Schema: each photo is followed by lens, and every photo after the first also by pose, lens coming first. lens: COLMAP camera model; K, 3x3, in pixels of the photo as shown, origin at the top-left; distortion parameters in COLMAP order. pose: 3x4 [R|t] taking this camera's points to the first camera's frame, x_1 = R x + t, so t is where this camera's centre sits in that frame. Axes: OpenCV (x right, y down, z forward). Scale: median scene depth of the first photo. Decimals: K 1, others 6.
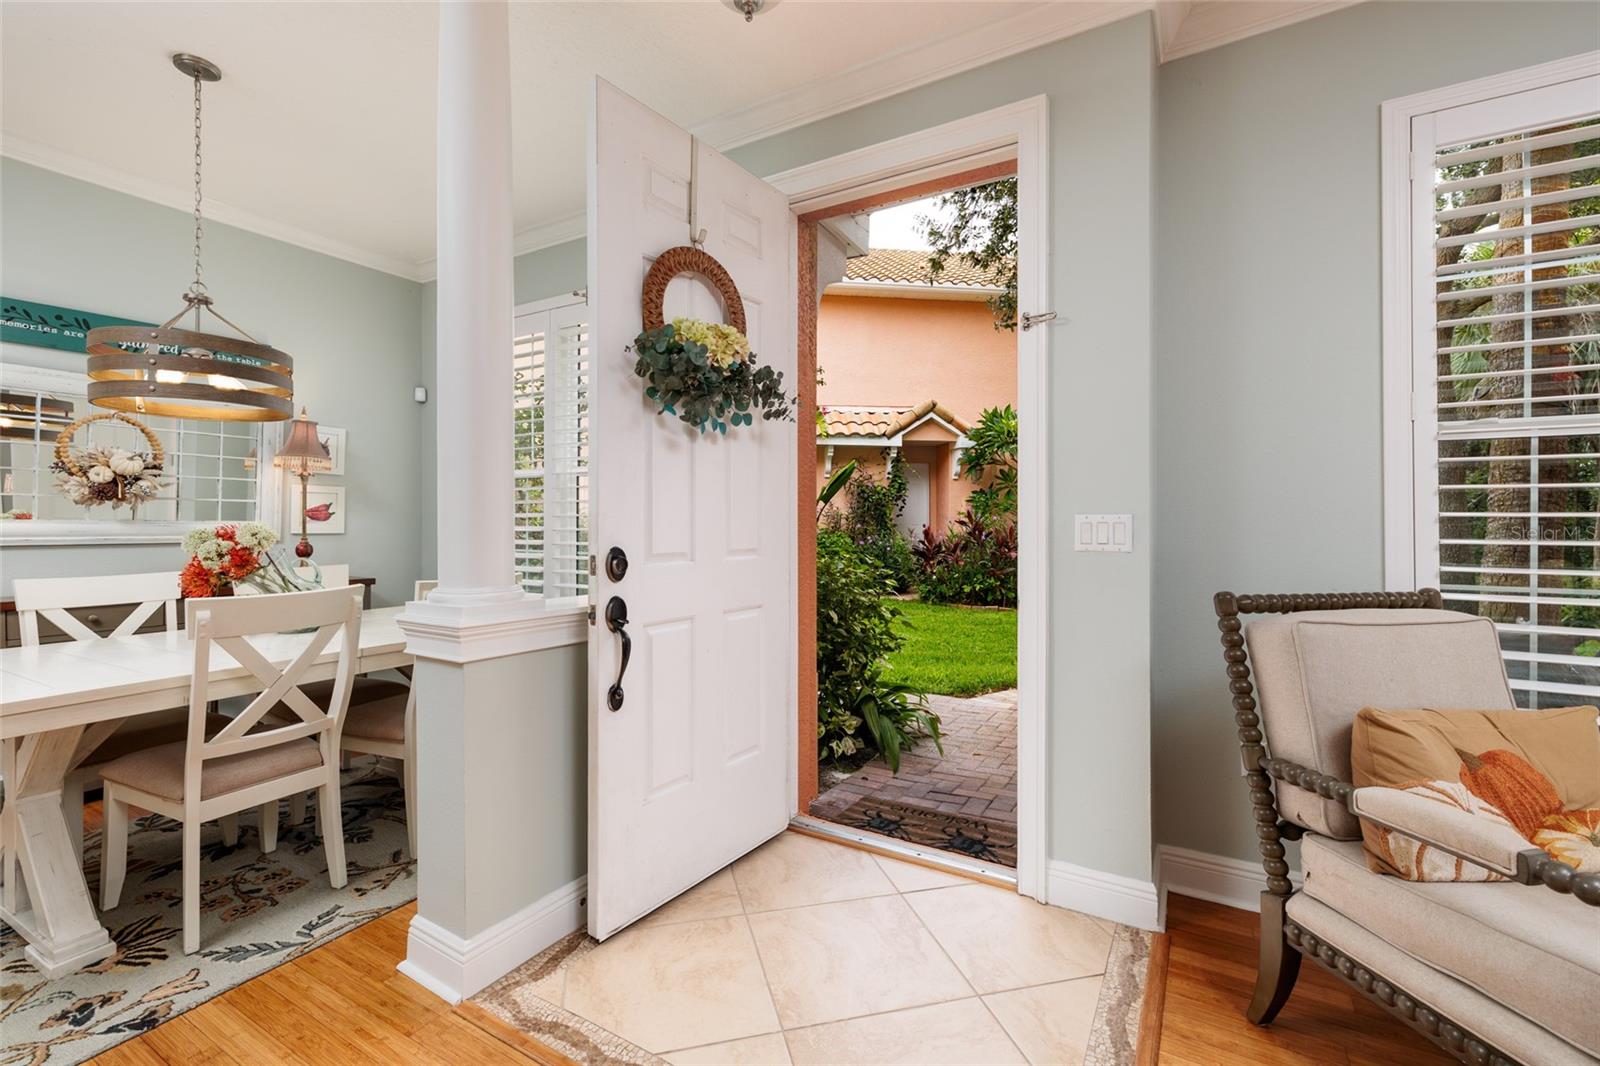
lens RADIAL K [[696.8, 0, 801.7], [0, 696.8, 521.4], [0, 0, 1]] dist [0.004768, 0.000537]
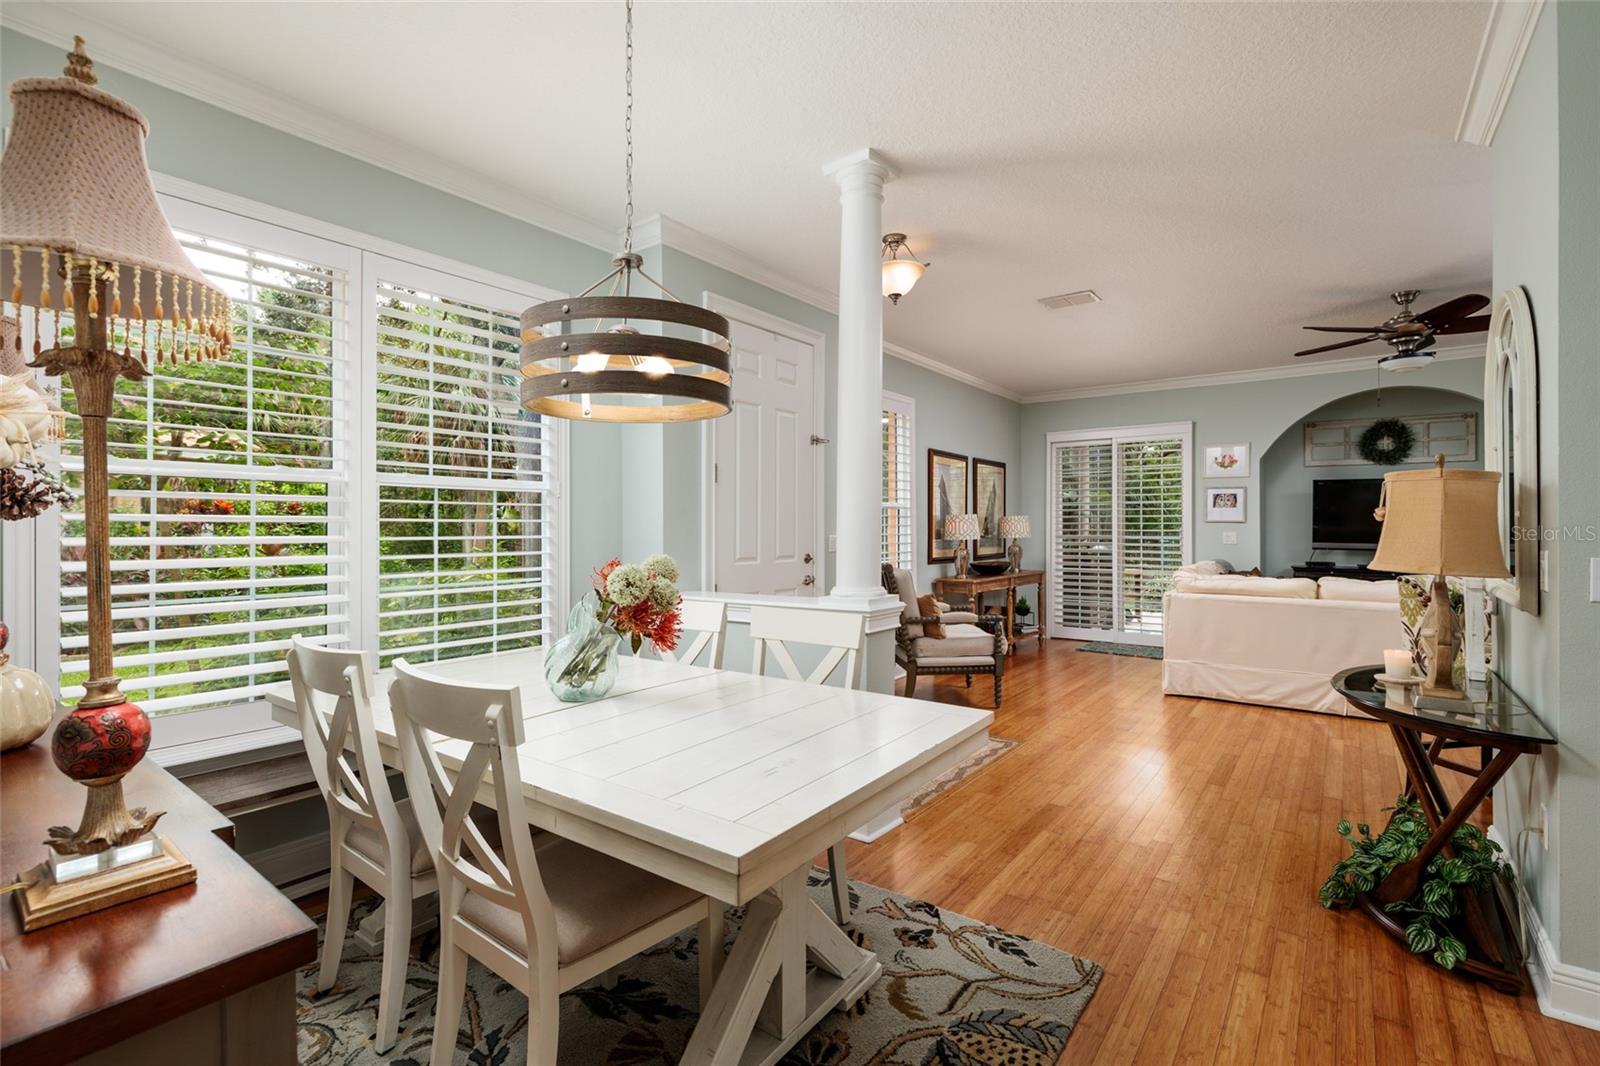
lens RADIAL K [[717.0, 0, 800.8], [0, 717.0, 529.6], [0, 0, 1]] dist [-0.005017, 0.000919]
pose [[0.117606, -0.000742, 0.993060, -2.387973], [0.011468, 0.999934, -0.000611, -0.043237], [-0.992994, 0.011461, 0.117607, 1.073061]]
